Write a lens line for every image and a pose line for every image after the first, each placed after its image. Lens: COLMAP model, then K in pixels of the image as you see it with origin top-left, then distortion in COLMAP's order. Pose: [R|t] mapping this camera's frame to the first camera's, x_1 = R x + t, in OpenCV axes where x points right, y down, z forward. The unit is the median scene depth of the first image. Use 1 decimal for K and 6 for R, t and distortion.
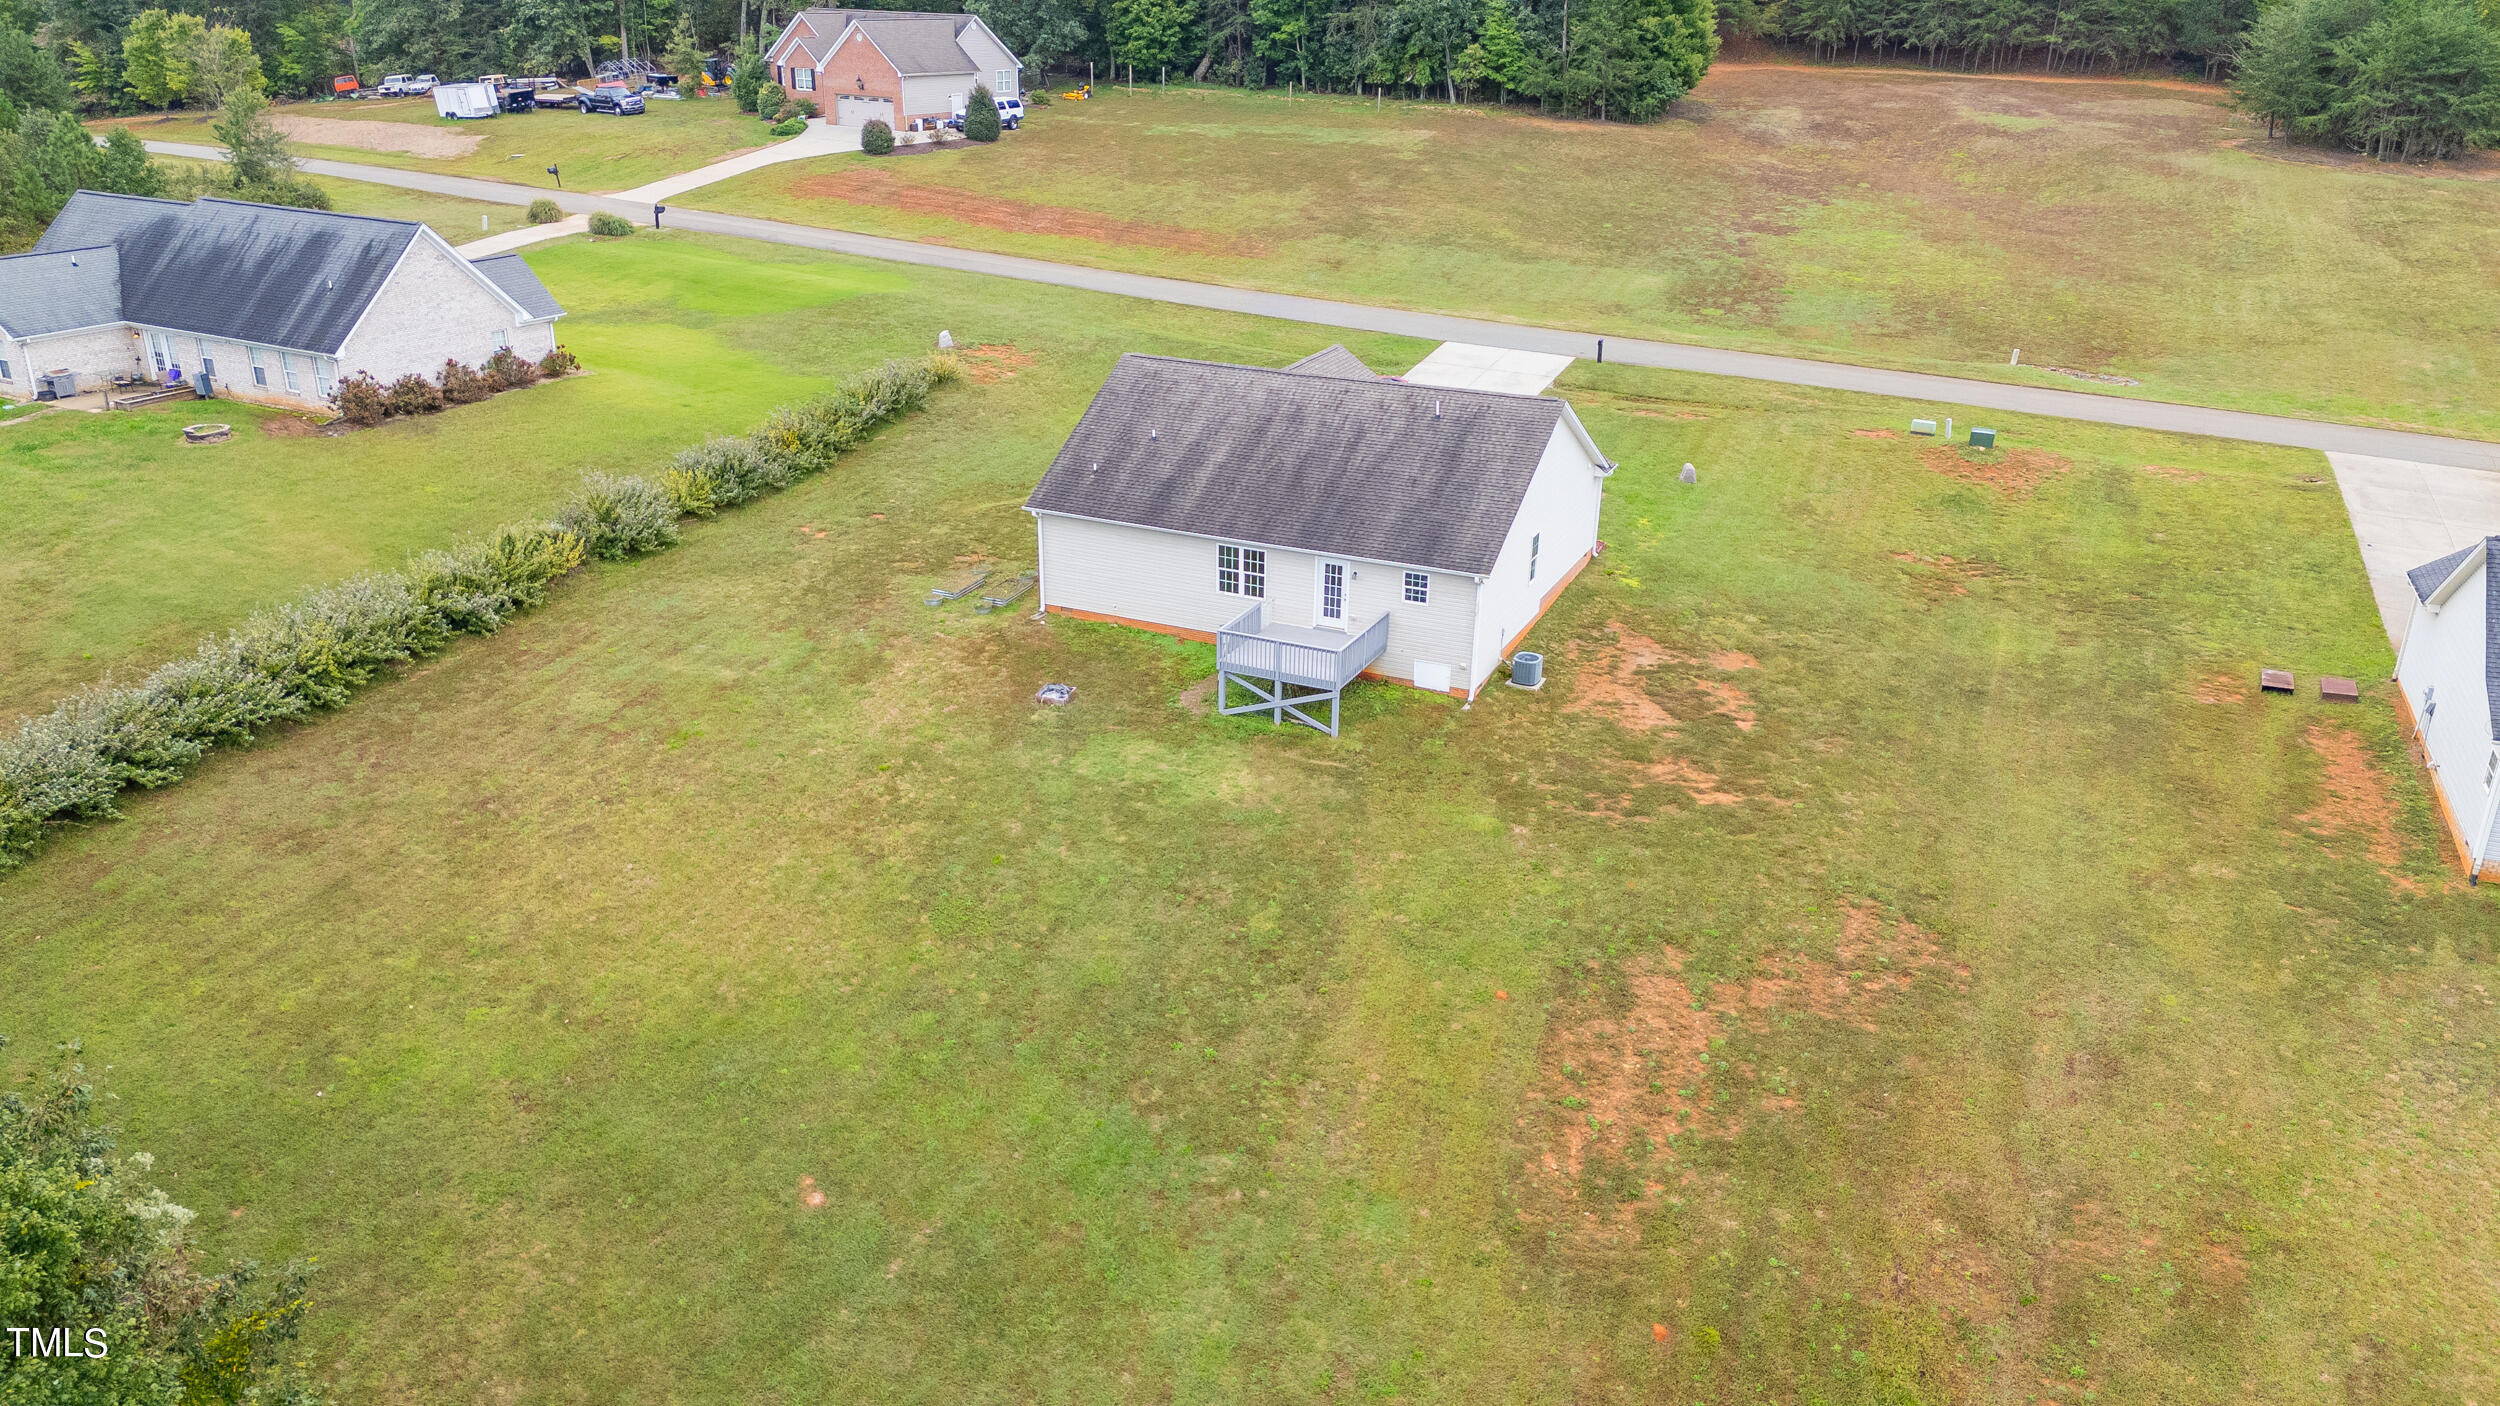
lens RADIAL K [[1834.1, 0, 1246.1], [0, 1834.1, 689.5], [0, 0, 1]] dist [0.072921, -0.066138]
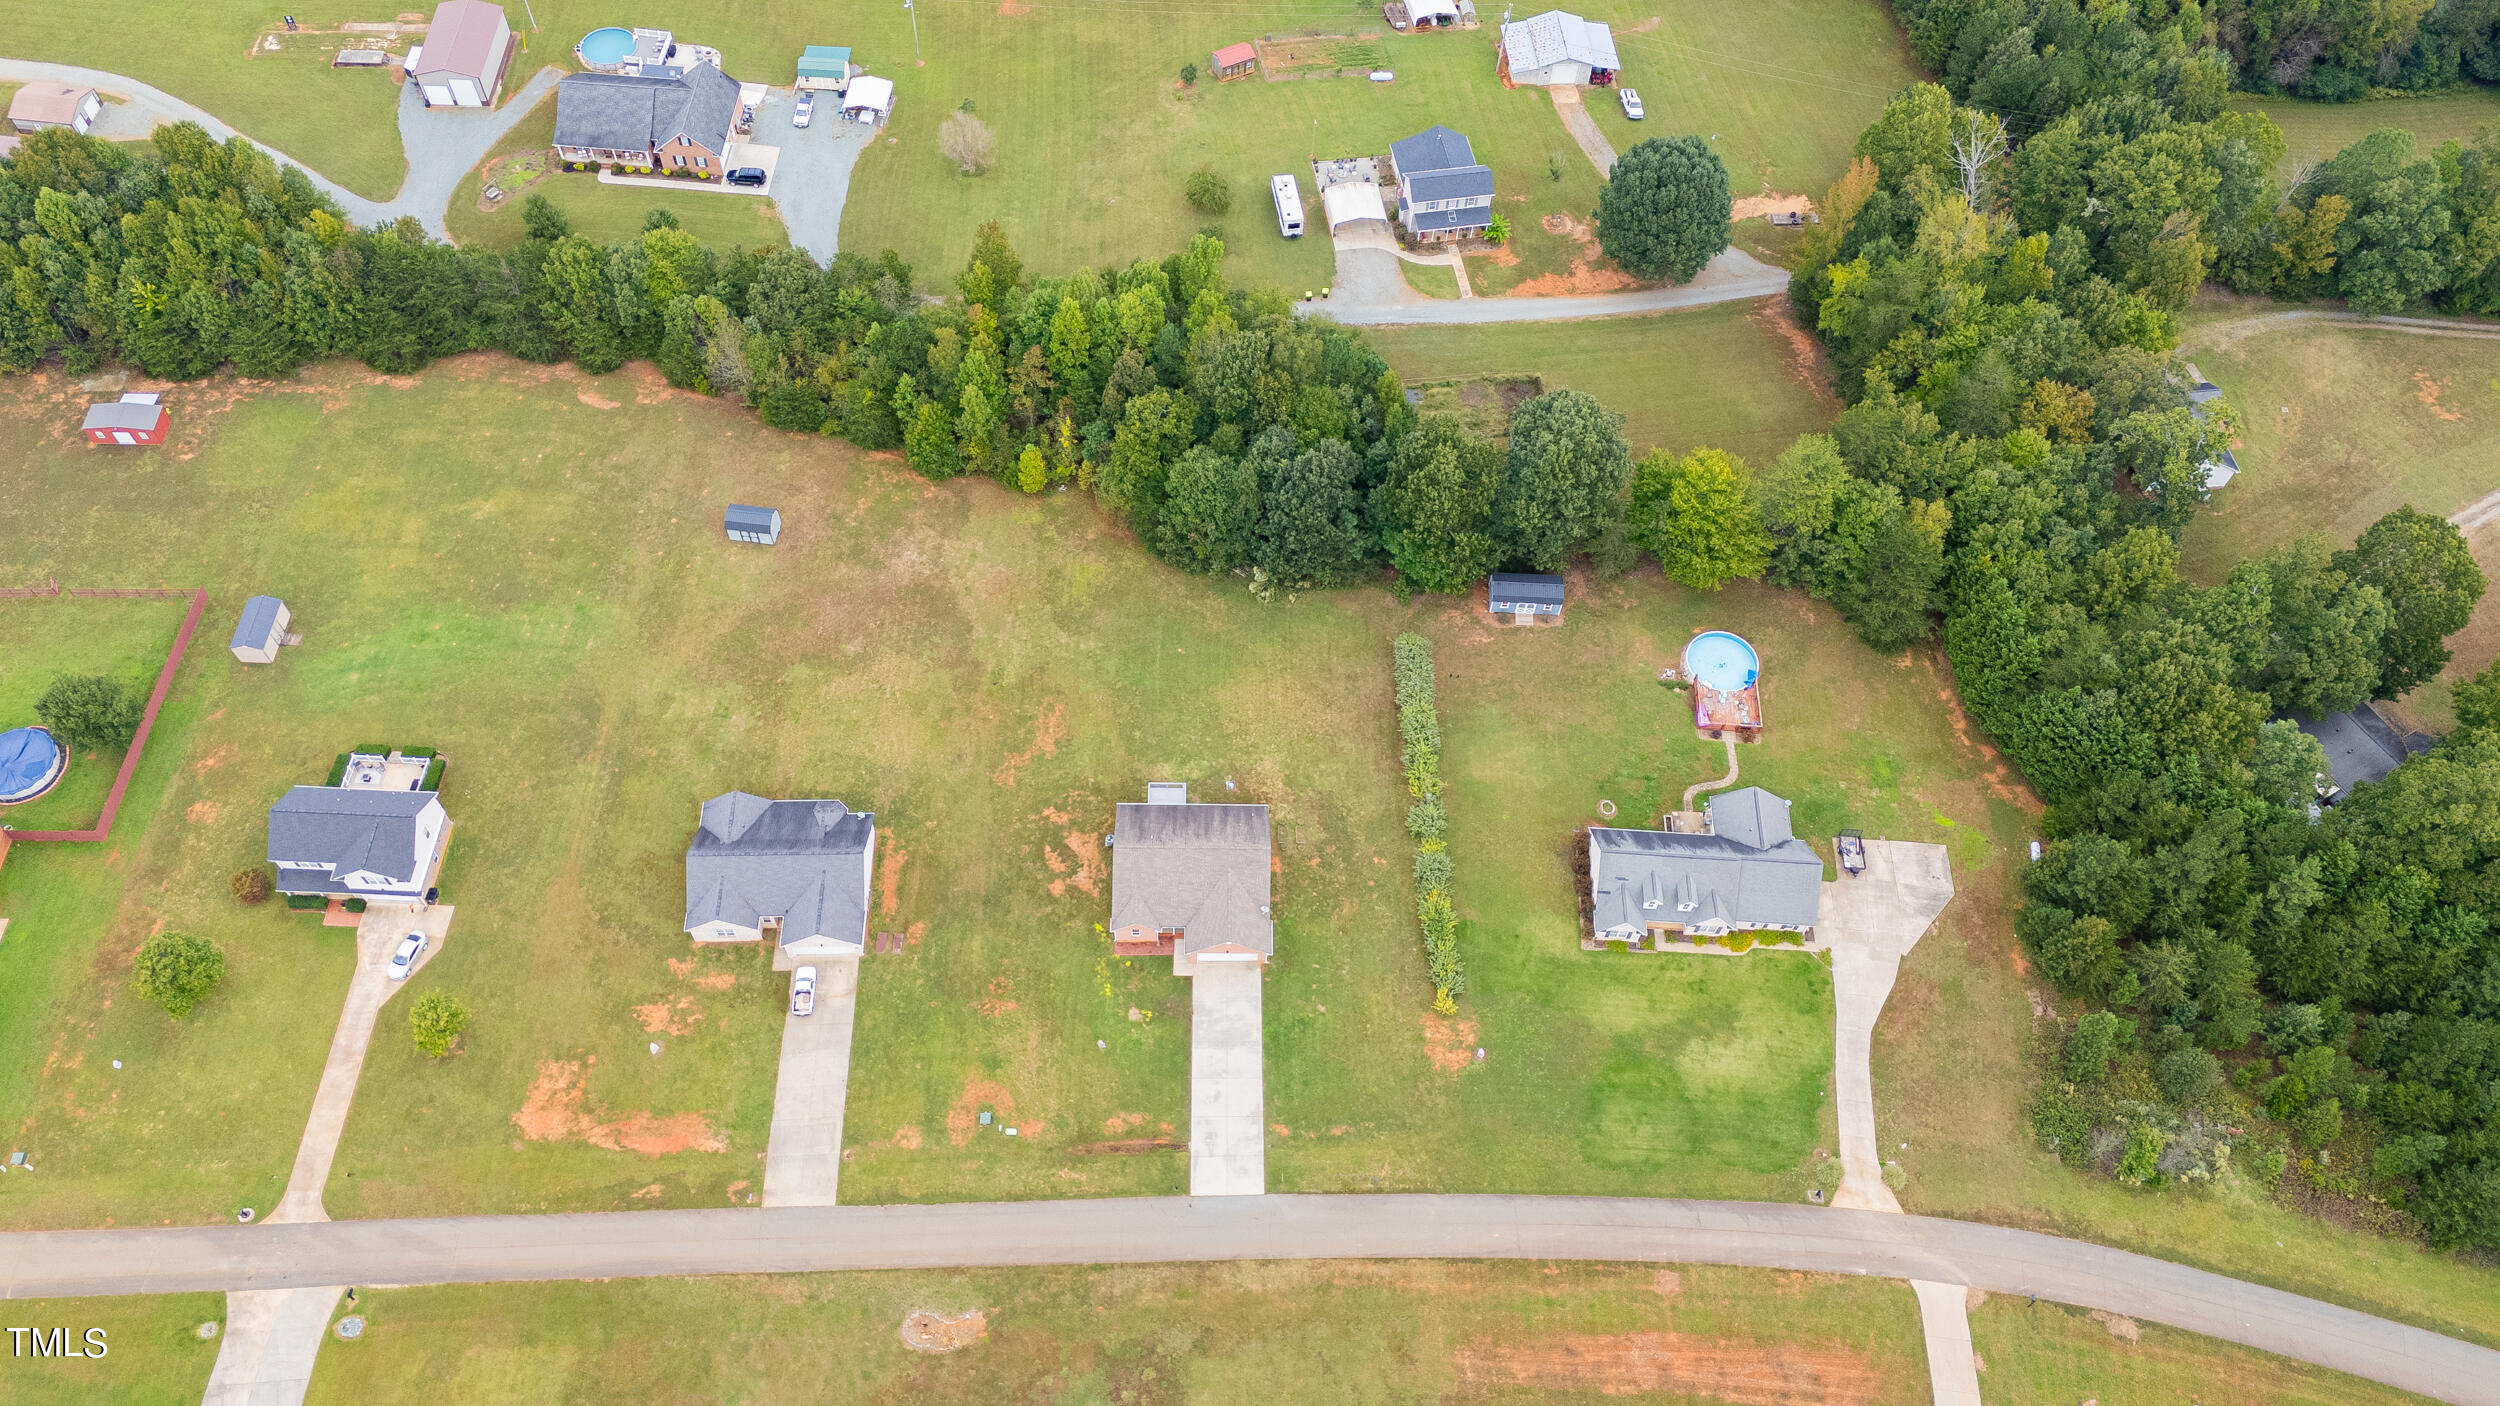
lens RADIAL K [[1834.1, 0, 1244.0], [0, 1834.1, 711.2], [0, 0, 1]] dist [0.072921, -0.066138]
pose [[-0.907513, 0.335955, -0.252099, 0.534622], [-0.188416, 0.210809, 0.959197, -2.560620], [0.375391, 0.917984, -0.128013, 0.992675]]
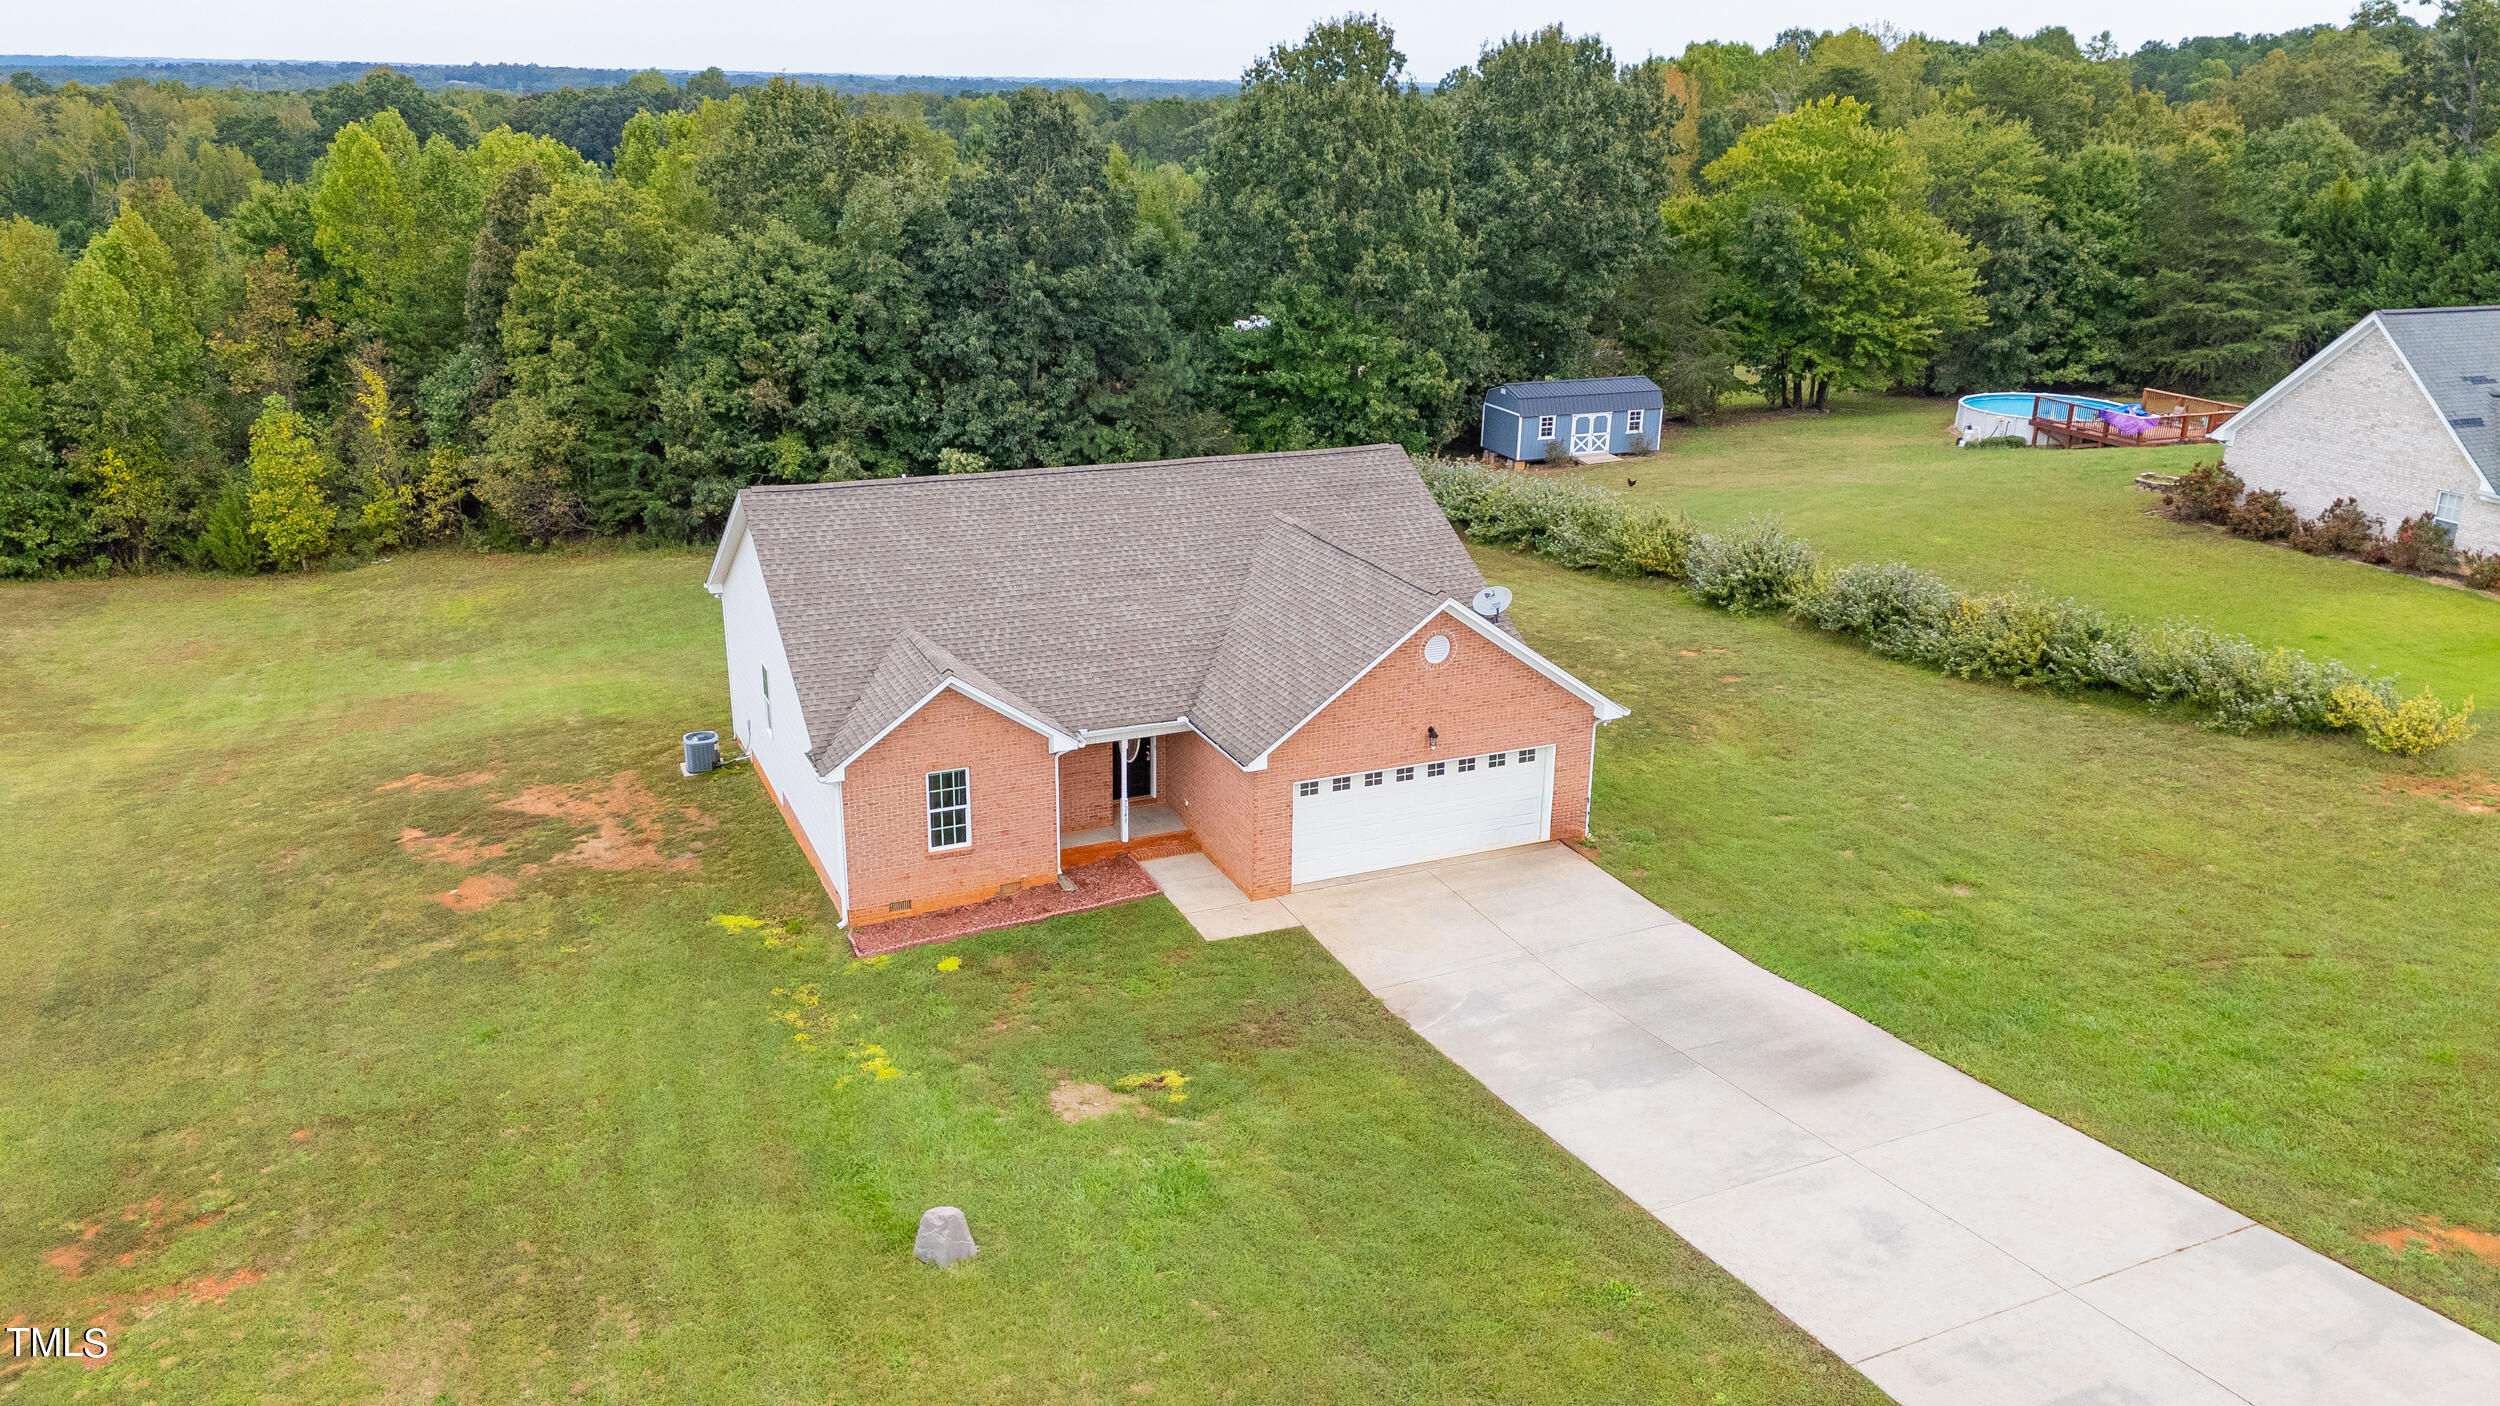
lens RADIAL K [[1834.1, 0, 1247.7], [0, 1834.1, 706.5], [0, 0, 1]] dist [0.072921, -0.066138]
pose [[-0.664560, 0.220442, -0.713978, 0.426232], [-0.293936, 0.801344, 0.521007, -0.388940], [0.686994, 0.556105, -0.467746, 1.156180]]
